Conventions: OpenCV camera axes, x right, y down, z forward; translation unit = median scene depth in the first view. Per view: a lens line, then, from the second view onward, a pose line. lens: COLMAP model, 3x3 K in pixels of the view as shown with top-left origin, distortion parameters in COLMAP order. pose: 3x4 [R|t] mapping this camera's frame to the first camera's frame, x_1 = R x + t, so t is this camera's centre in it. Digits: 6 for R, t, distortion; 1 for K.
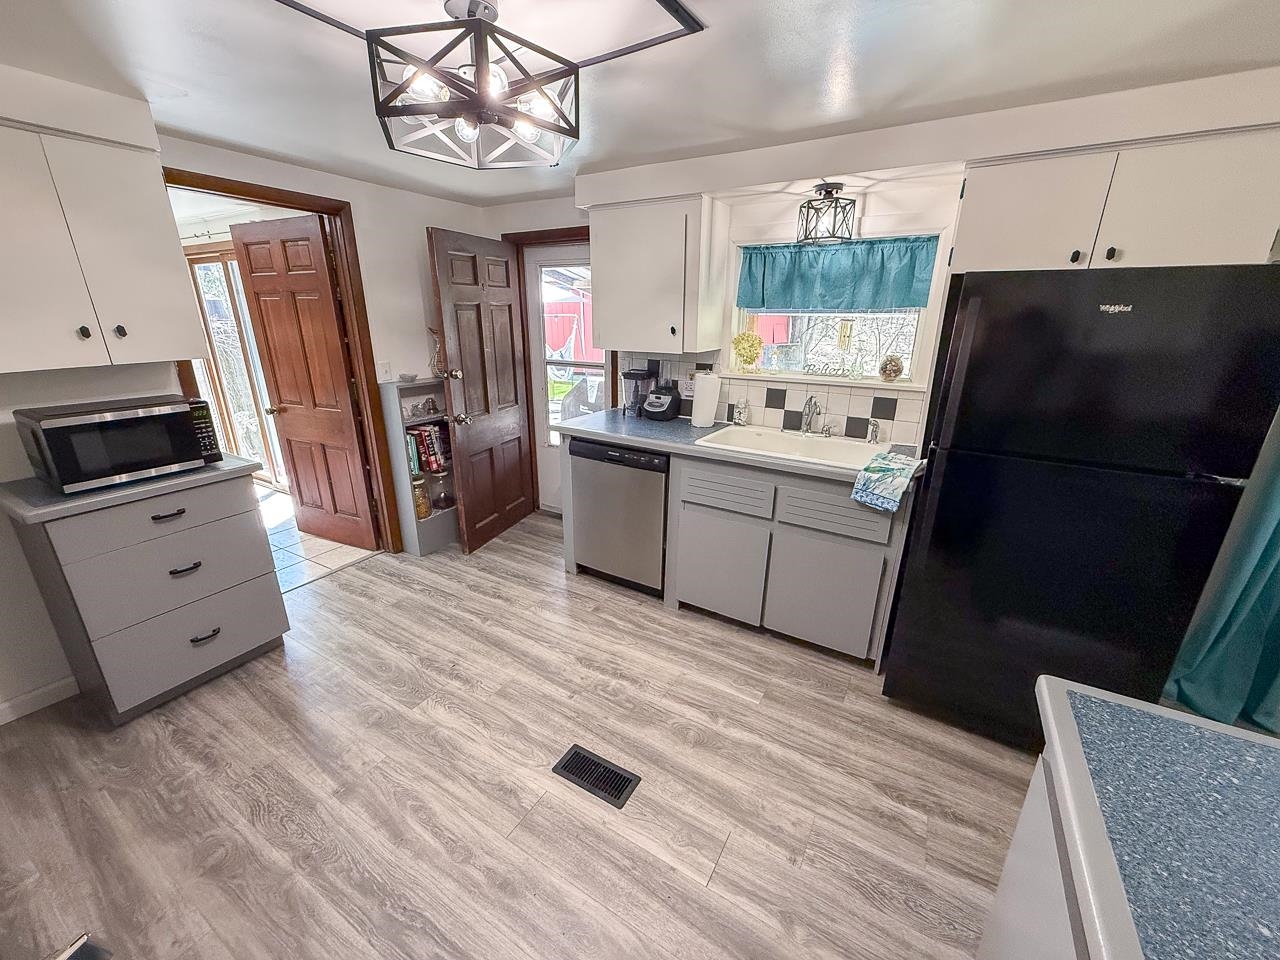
lens RADIAL K [[508.4, 0, 637.7], [0, 508.4, 479.2], [0, 0, 1]] dist [0.000784, -0.000095]
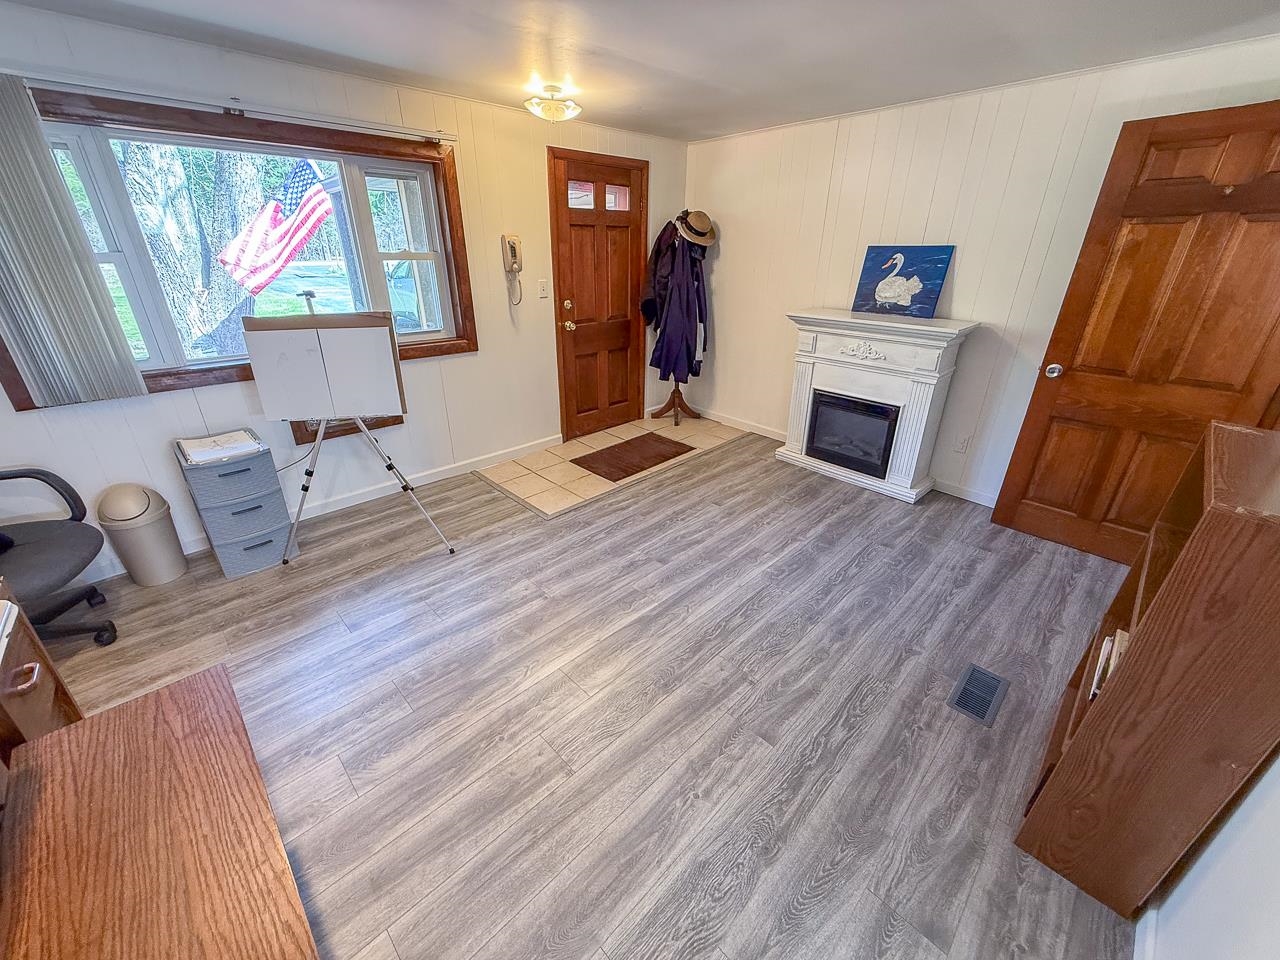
lens RADIAL K [[508.4, 0, 637.7], [0, 508.4, 479.2], [0, 0, 1]] dist [0.000784, -0.000095]
pose [[0.255954, -0.397413, 0.881221, -1.273419], [0.319180, 0.895207, 0.311013, -0.196198], [-0.912476, 0.201663, 0.355978, 0.778886]]
